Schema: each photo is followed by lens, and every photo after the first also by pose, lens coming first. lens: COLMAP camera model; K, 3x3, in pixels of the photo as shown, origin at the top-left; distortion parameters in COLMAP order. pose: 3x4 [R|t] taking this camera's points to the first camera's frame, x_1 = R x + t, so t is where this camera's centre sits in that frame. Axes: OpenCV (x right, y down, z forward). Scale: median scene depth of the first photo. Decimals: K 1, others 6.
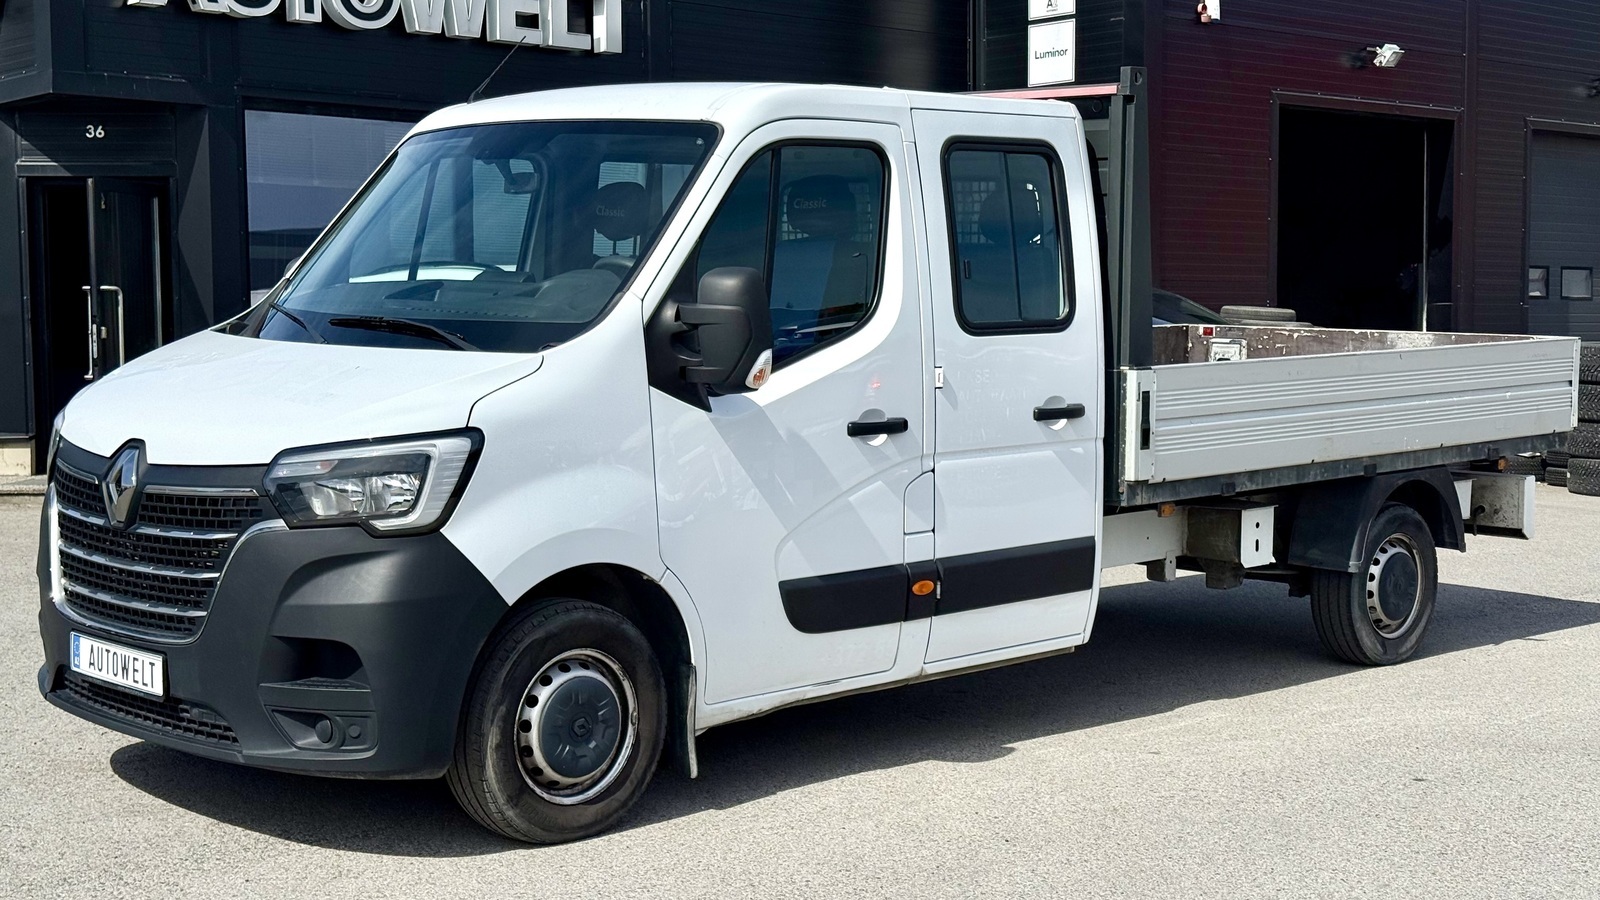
lens RADIAL K [[2189.4, 0, 800.0], [0, 2189.4, 450.0], [0, 0, 1]] dist [0.166878, 0.002396]
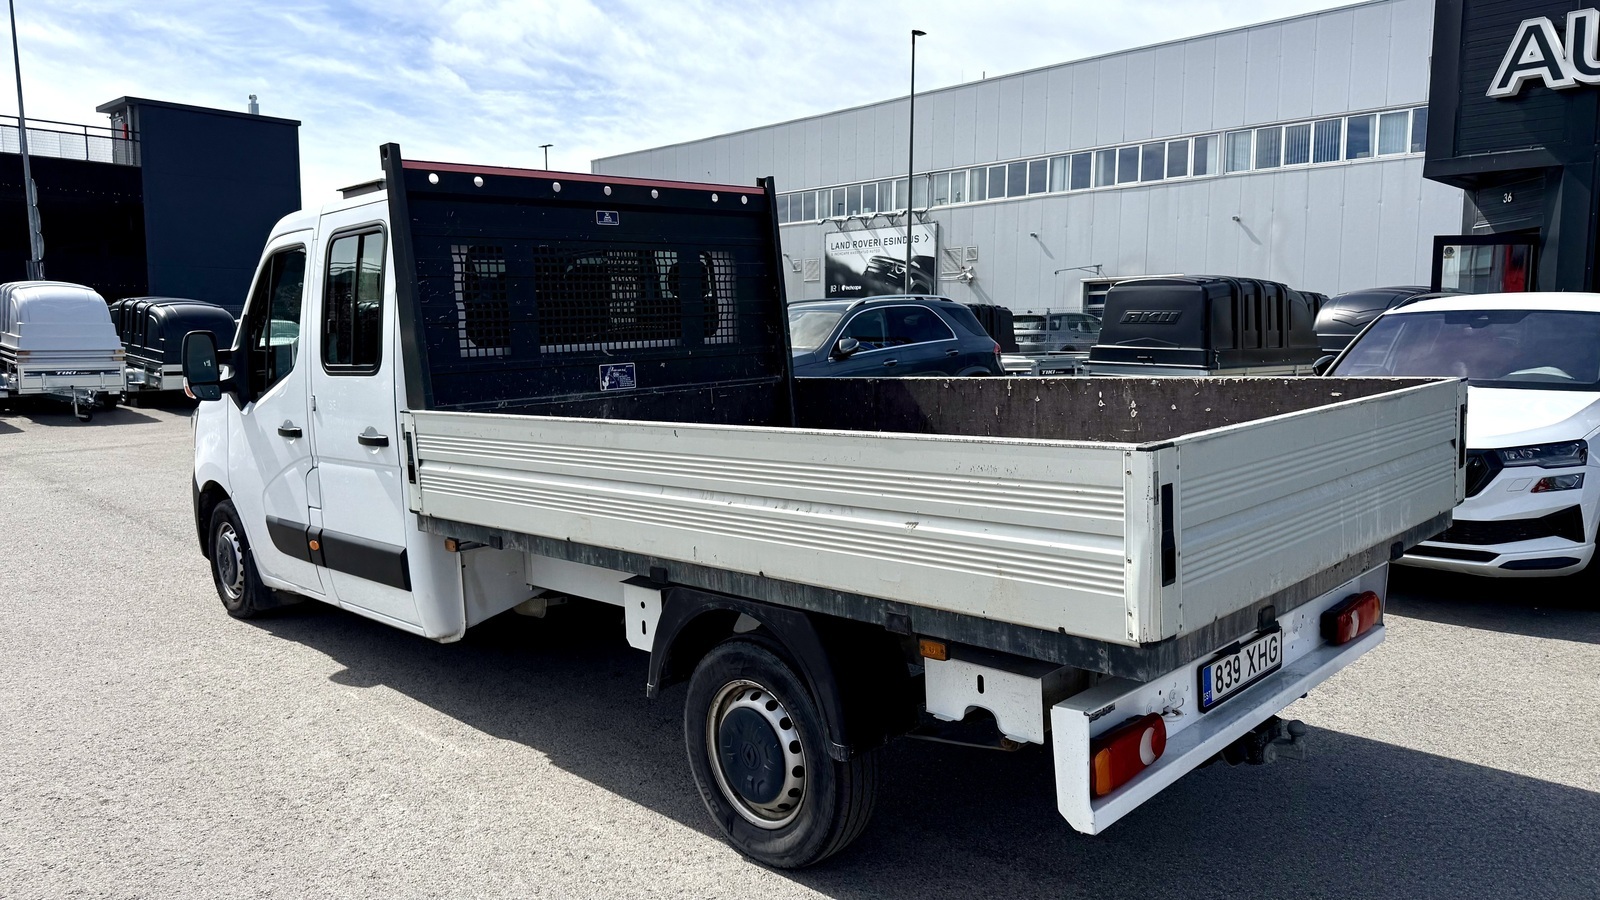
lens RADIAL K [[1114.1, 0, 784.0], [0, 1114.1, 443.7], [0, 0, 1]] dist [0.083835, -0.122131]
pose [[0.006469, 0.099626, -0.995004, 0.802072], [-0.052207, 0.993701, 0.099156, -0.096613], [0.998615, 0.051305, 0.011629, 1.298709]]
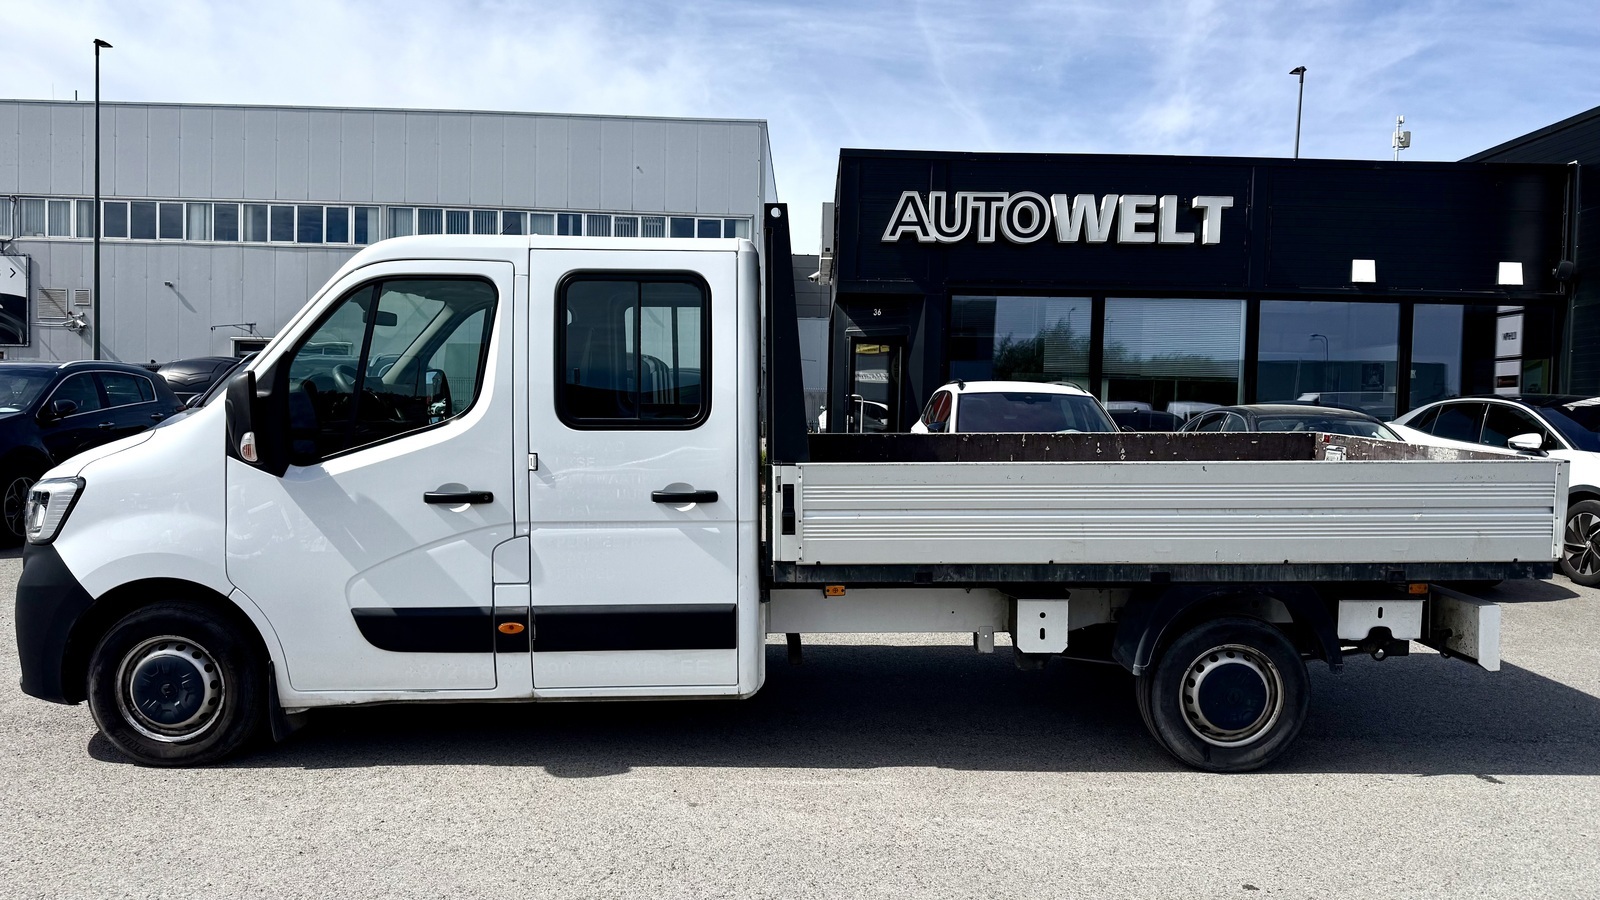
lens RADIAL K [[1114.1, 0, 784.0], [0, 1114.1, 443.7], [0, 0, 1]] dist [0.083835, -0.122131]
pose [[0.734468, 0.039851, -0.677472, 0.599910], [-0.062333, 0.998016, -0.008871, -0.046497], [0.675775, 0.048745, 0.735495, 0.624860]]
